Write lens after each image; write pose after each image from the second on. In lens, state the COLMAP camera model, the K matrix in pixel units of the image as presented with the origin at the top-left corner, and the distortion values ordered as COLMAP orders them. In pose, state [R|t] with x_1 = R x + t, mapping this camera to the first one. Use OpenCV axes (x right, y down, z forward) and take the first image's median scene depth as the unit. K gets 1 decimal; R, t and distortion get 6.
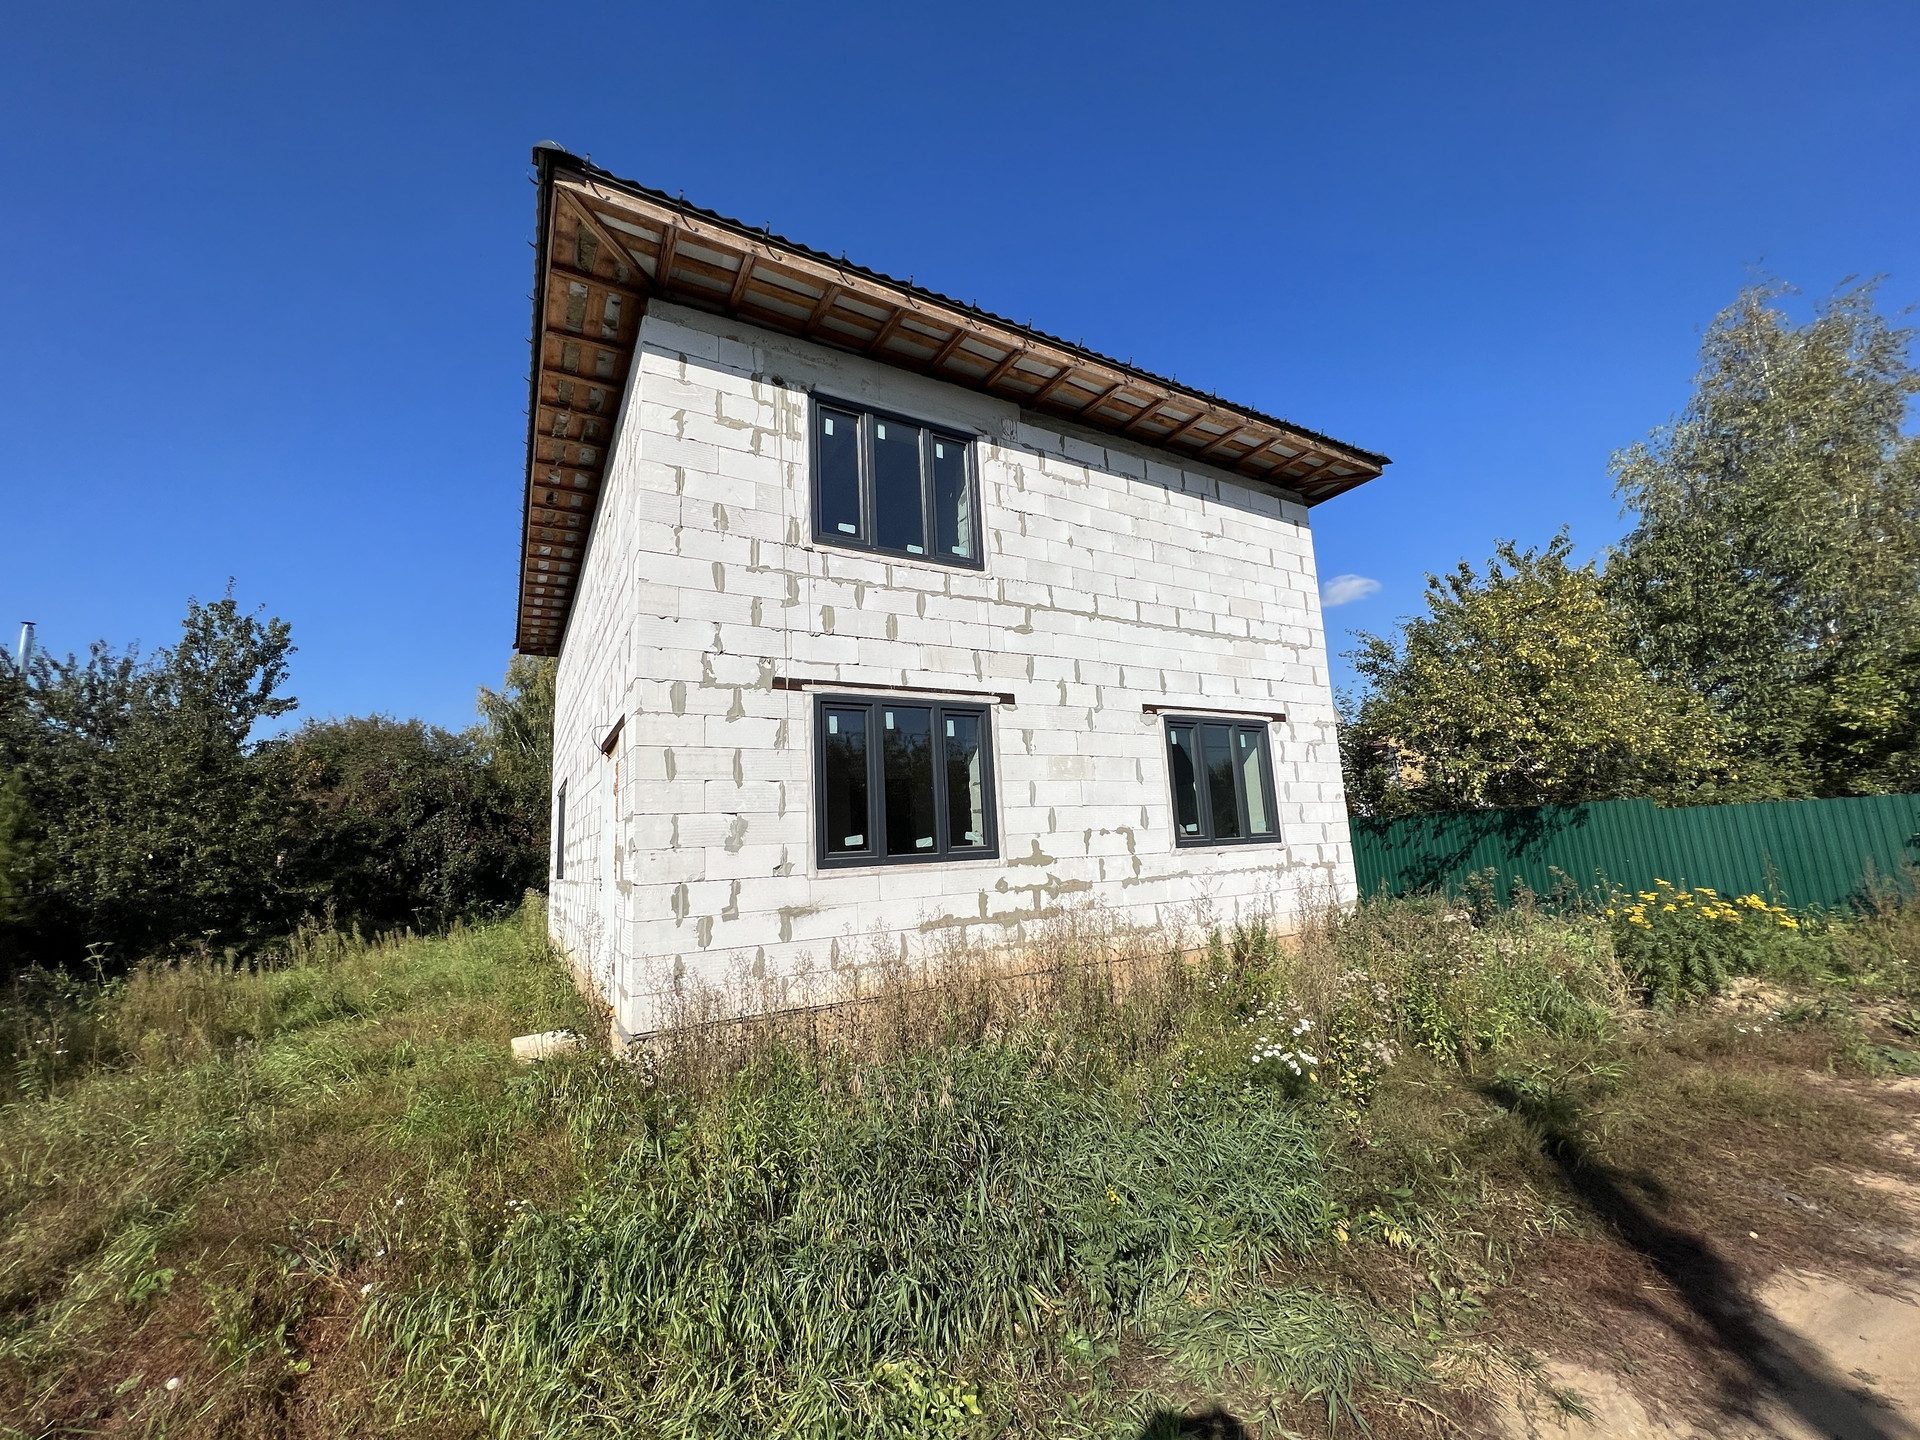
lens RADIAL K [[769.7, 0, 966.9], [0, 769.7, 722.6], [0, 0, 1]] dist [-0.000397, -0.000302]
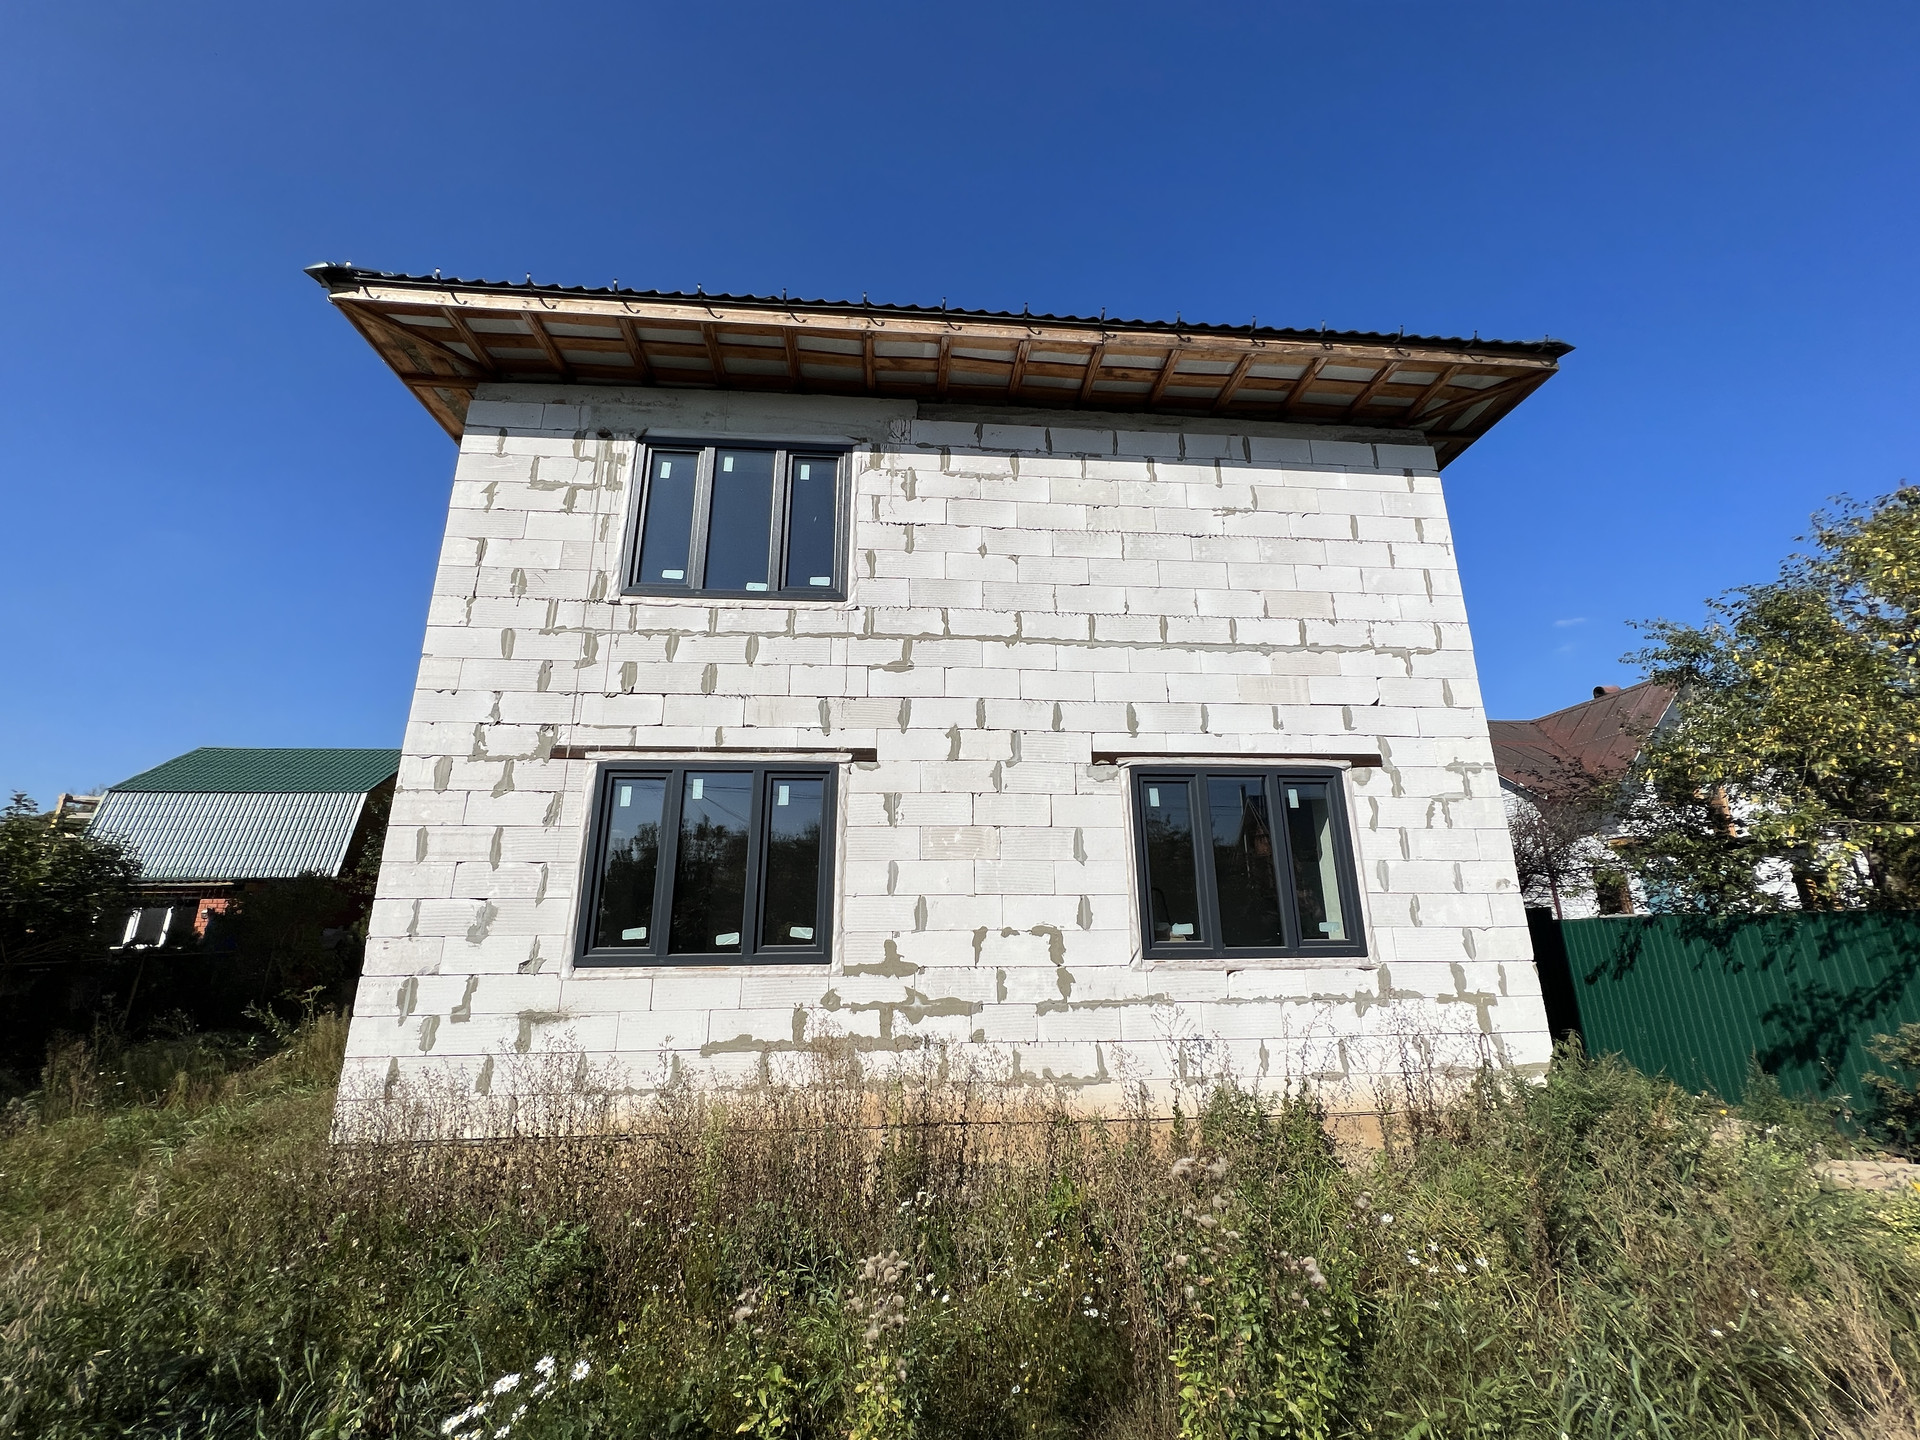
lens RADIAL K [[769.7, 0, 966.9], [0, 769.7, 722.6], [0, 0, 1]] dist [-0.000397, -0.000302]
pose [[0.901574, -0.076059, -0.425887, 0.474349], [0.036181, 0.994232, -0.100967, 0.018759], [0.431110, 0.075620, 0.899125, 0.327262]]
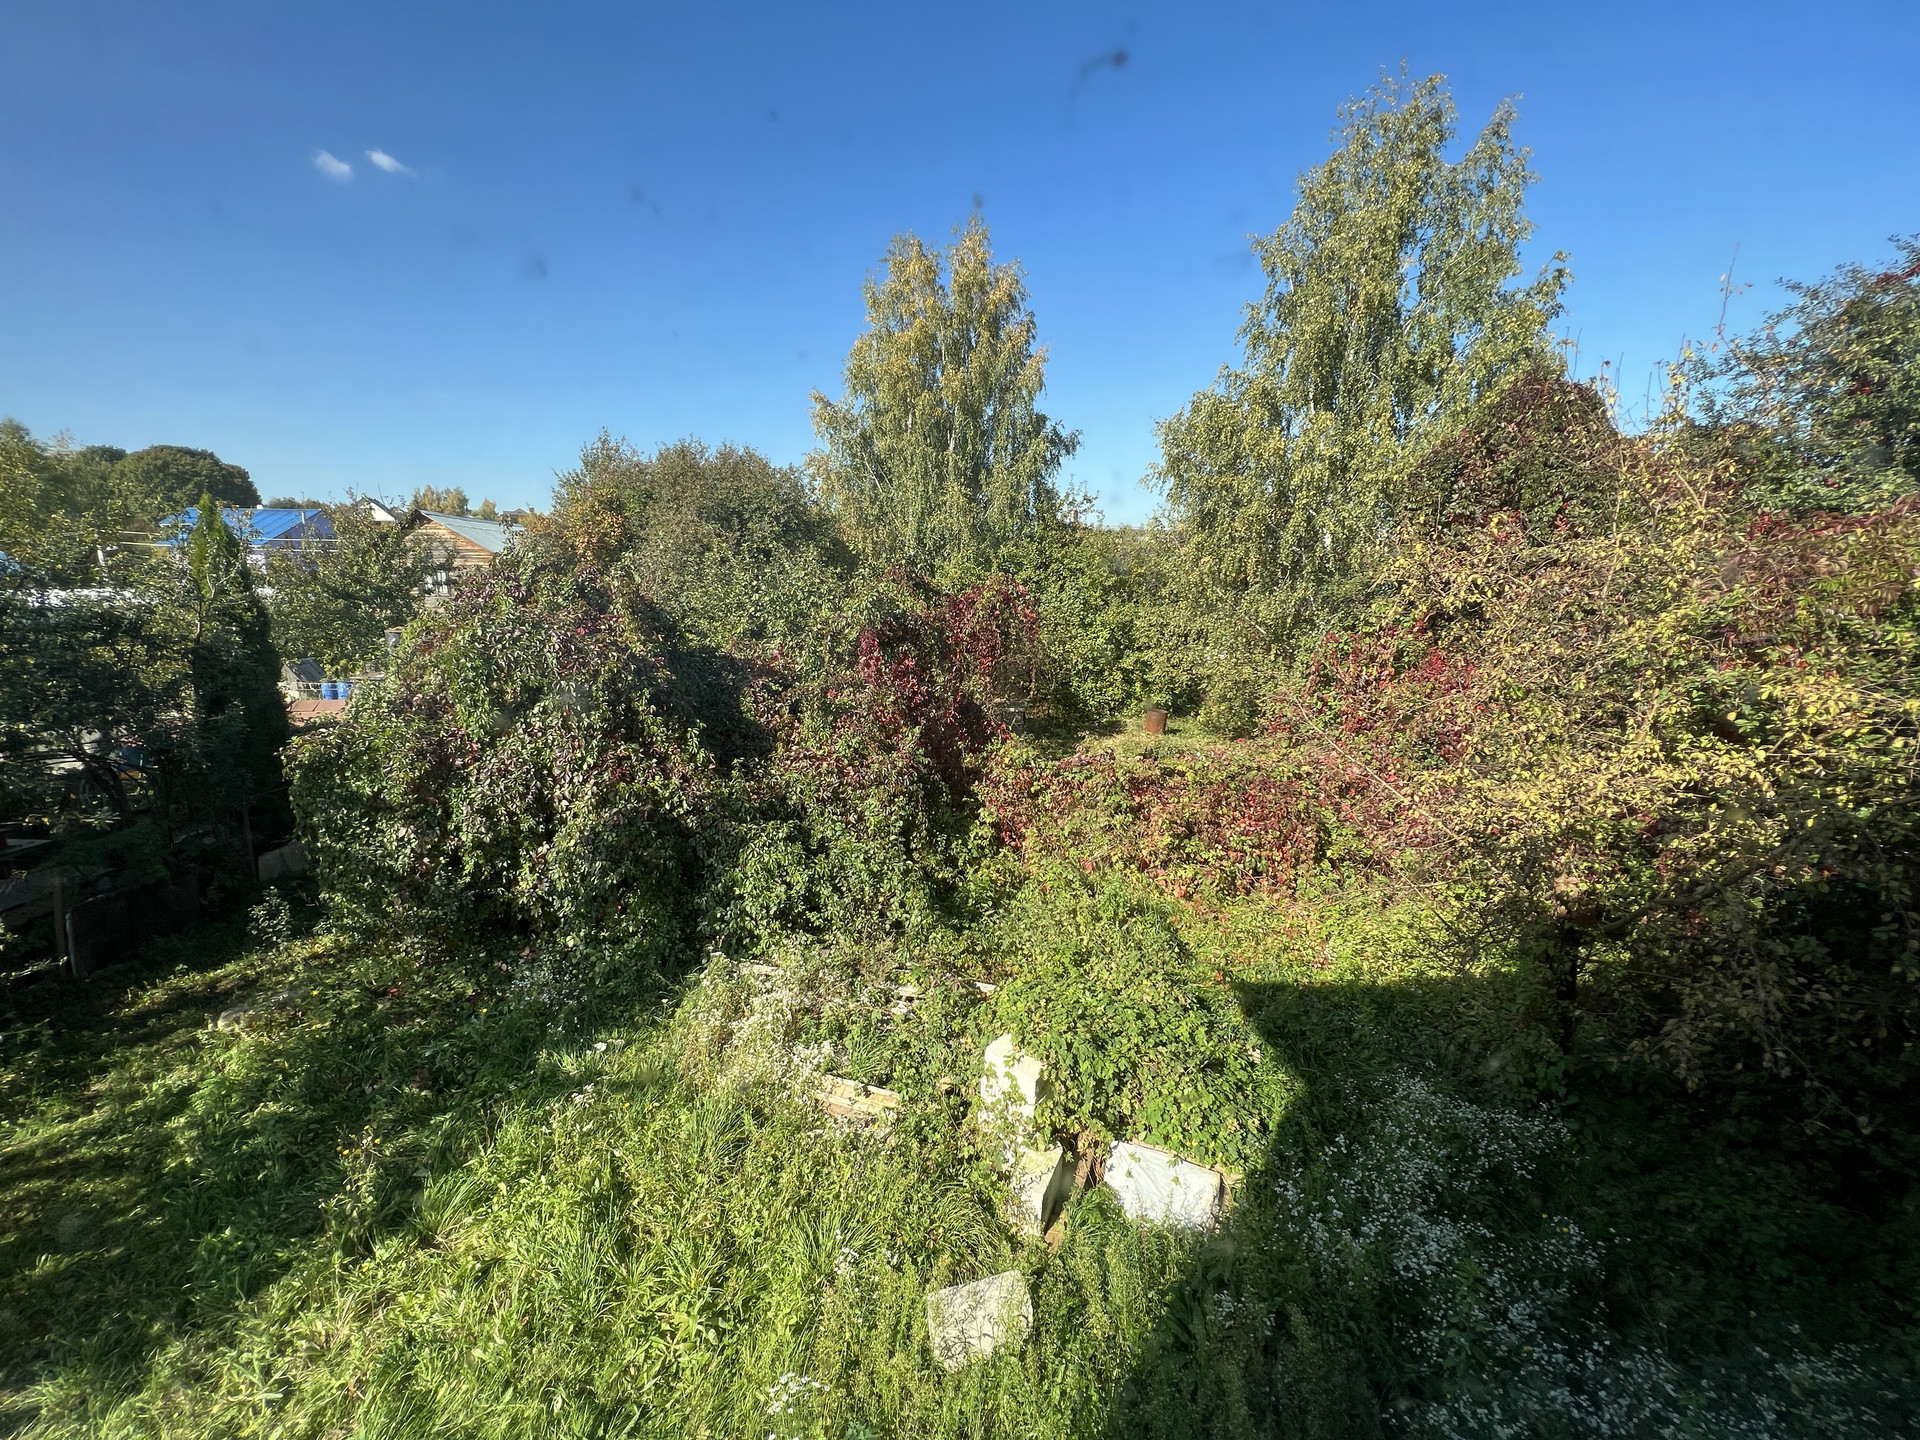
lens RADIAL K [[769.7, 0, 966.9], [0, 769.7, 722.6], [0, 0, 1]] dist [-0.000397, -0.000302]
pose [[0.874245, 0.141502, -0.464406, -0.880054], [0.032408, 0.937439, 0.346639, -0.022412], [0.484402, -0.318097, 0.814965, 2.270981]]
